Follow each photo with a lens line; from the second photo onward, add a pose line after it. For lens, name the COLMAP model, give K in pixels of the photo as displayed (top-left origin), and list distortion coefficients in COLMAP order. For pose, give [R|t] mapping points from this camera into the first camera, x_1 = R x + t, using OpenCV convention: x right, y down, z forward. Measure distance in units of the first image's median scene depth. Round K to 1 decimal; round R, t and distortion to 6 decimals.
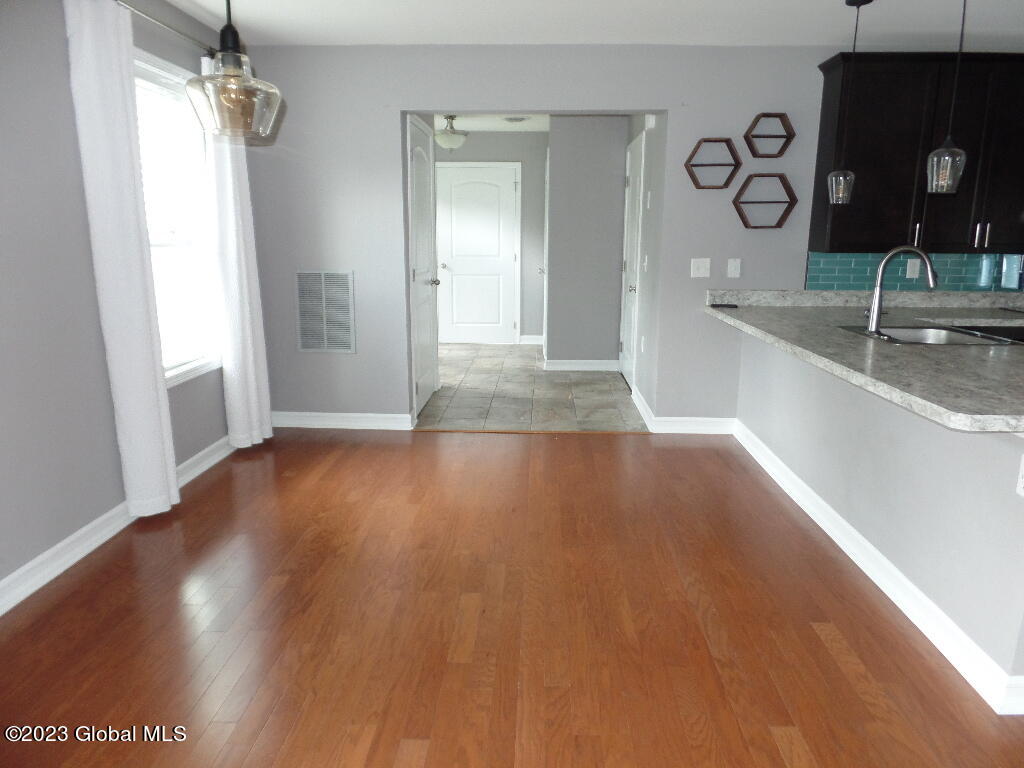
lens RADIAL K [[707.9, 0, 506.7], [0, 707.9, 377.1], [0, 0, 1]] dist [0.001228, -0.000937]
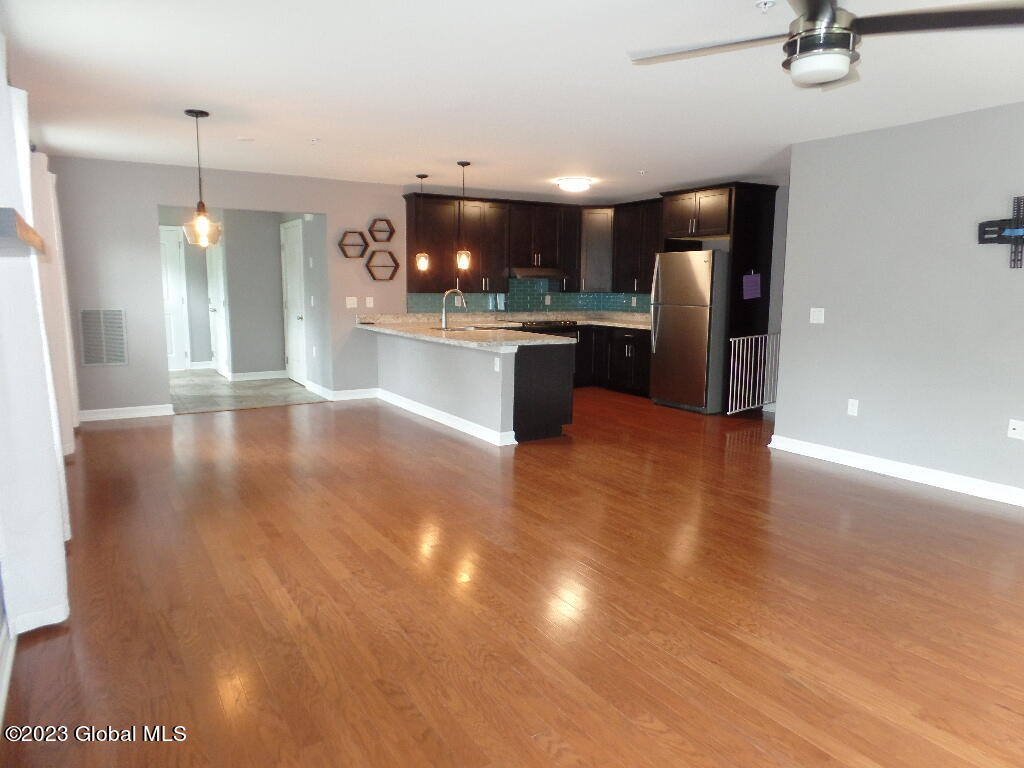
lens RADIAL K [[707.9, 0, 506.7], [0, 707.9, 377.1], [0, 0, 1]] dist [0.001228, -0.000937]
pose [[0.837236, -0.073388, 0.541895, -0.366714], [0.106732, 0.993826, -0.030310, 0.121999], [-0.536324, 0.083214, 0.839900, -0.658290]]
